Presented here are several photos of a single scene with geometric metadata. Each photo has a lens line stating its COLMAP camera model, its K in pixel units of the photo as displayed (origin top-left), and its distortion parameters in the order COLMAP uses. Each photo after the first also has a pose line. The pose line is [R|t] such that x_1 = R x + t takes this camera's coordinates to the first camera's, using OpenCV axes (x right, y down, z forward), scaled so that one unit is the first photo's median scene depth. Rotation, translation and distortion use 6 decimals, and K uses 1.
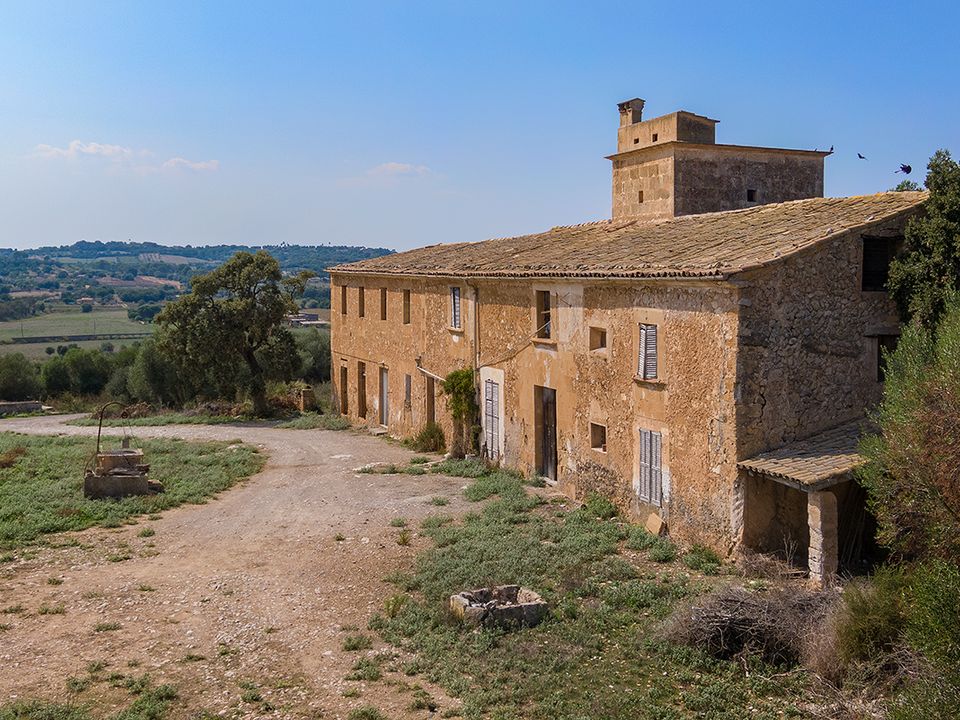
lens RADIAL K [[1212.0, 0, 480.1], [0, 1212.0, 358.4], [0, 0, 1]] dist [0.004626, 0.000000]
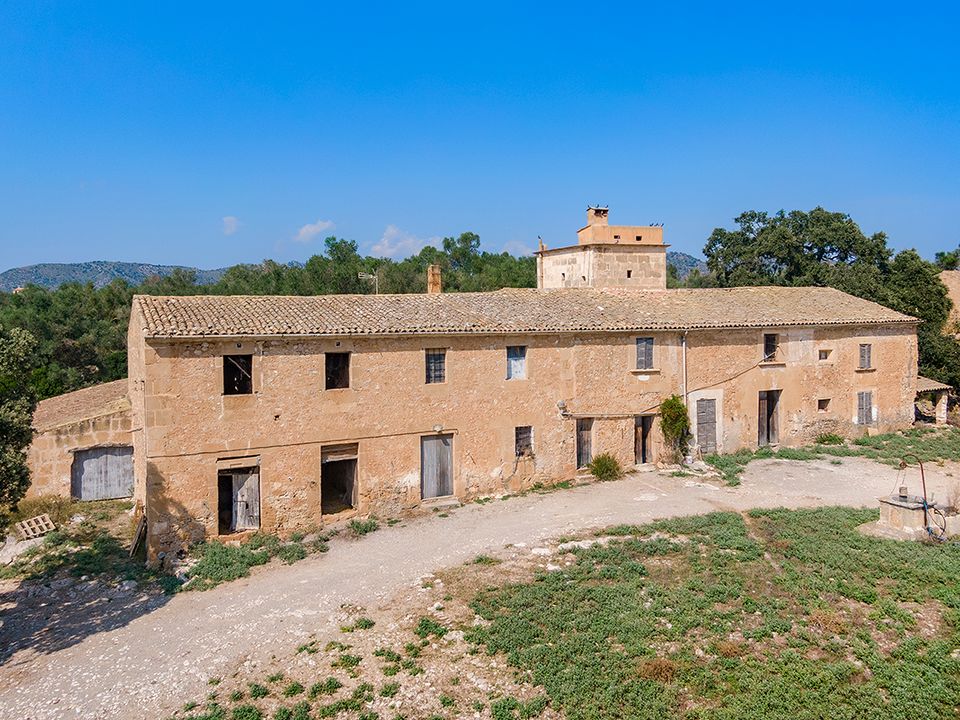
lens RADIAL K [[711.9, 0, 483.4], [0, 711.9, 339.5], [0, 0, 1]] dist [0.046371, -0.009769]
pose [[-0.099128, -0.053298, 0.993646, -0.964101], [0.075382, 0.995293, 0.060906, -0.148140], [-0.992215, 0.080941, -0.094643, 1.593089]]
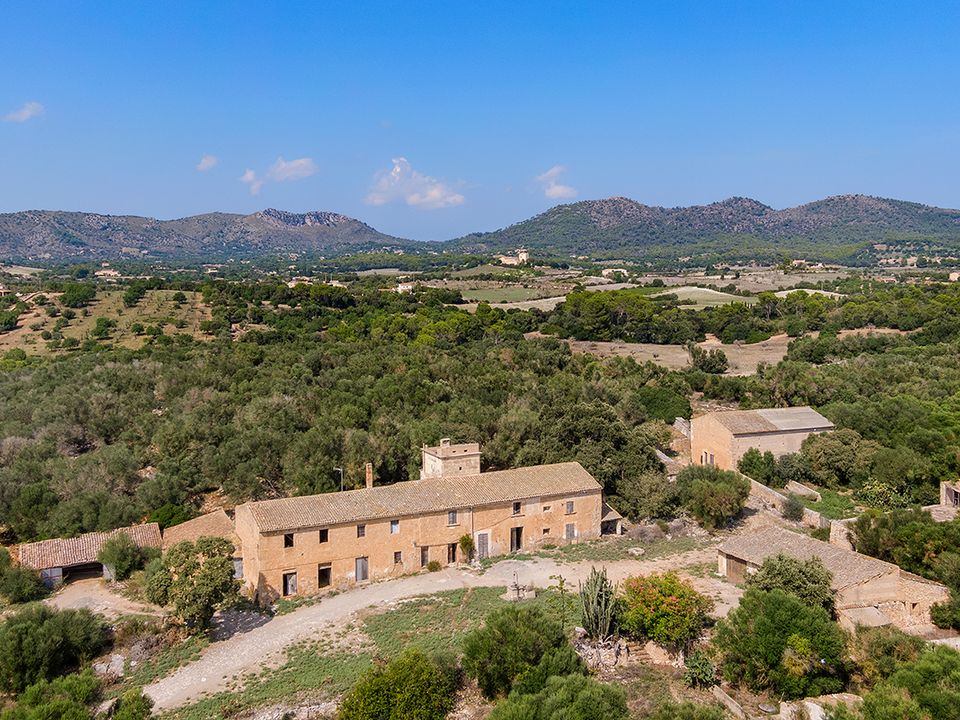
lens RADIAL K [[866.5, 0, 482.2], [0, 866.5, 356.7], [0, 0, 1]] dist [0.050964, 0.007069]
pose [[-0.074770, -0.109301, 0.991193, -2.758765], [0.078594, 0.990237, 0.115125, -0.884978], [-0.994099, 0.086510, -0.065449, 1.329036]]
